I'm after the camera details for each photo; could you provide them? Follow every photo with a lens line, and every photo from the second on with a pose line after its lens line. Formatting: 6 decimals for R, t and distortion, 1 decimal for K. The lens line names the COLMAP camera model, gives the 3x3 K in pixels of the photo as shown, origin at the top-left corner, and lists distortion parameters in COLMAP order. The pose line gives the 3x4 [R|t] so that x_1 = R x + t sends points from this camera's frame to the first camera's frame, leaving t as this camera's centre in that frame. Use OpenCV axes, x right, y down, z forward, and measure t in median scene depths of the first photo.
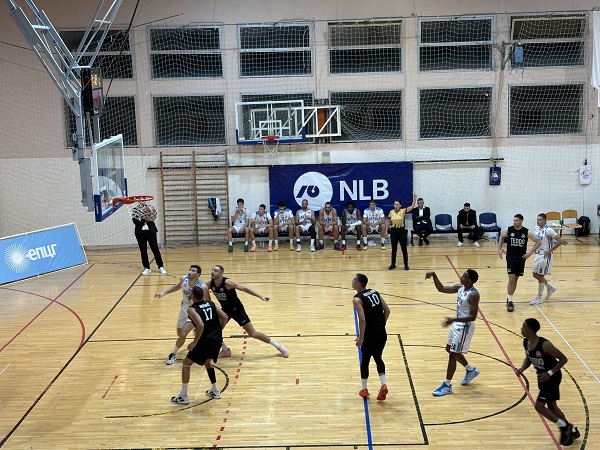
lens RADIAL K [[940.2, 0, 295.6], [0, 940.2, 229.7], [0, 0, 1]] dist [0.177443, 0.000000]
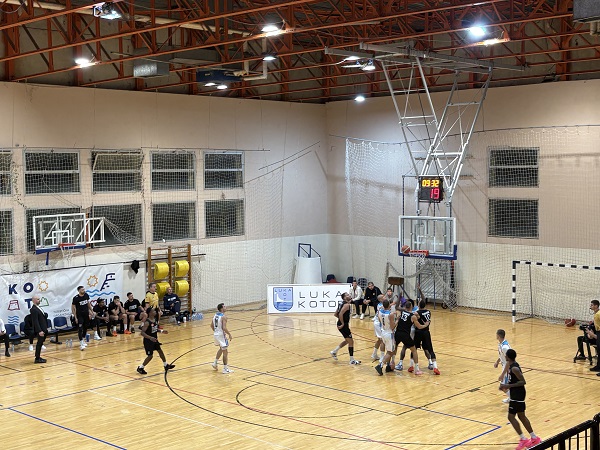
lens RADIAL K [[904.6, 0, 310.8], [0, 904.6, 207.8], [0, 0, 1]] dist [0.118328, 0.000000]
pose [[0.668196, -0.014173, 0.743850, -0.647718], [0.134835, 0.985569, -0.102343, 0.012757], [-0.731665, 0.168682, 0.660464, 0.026750]]
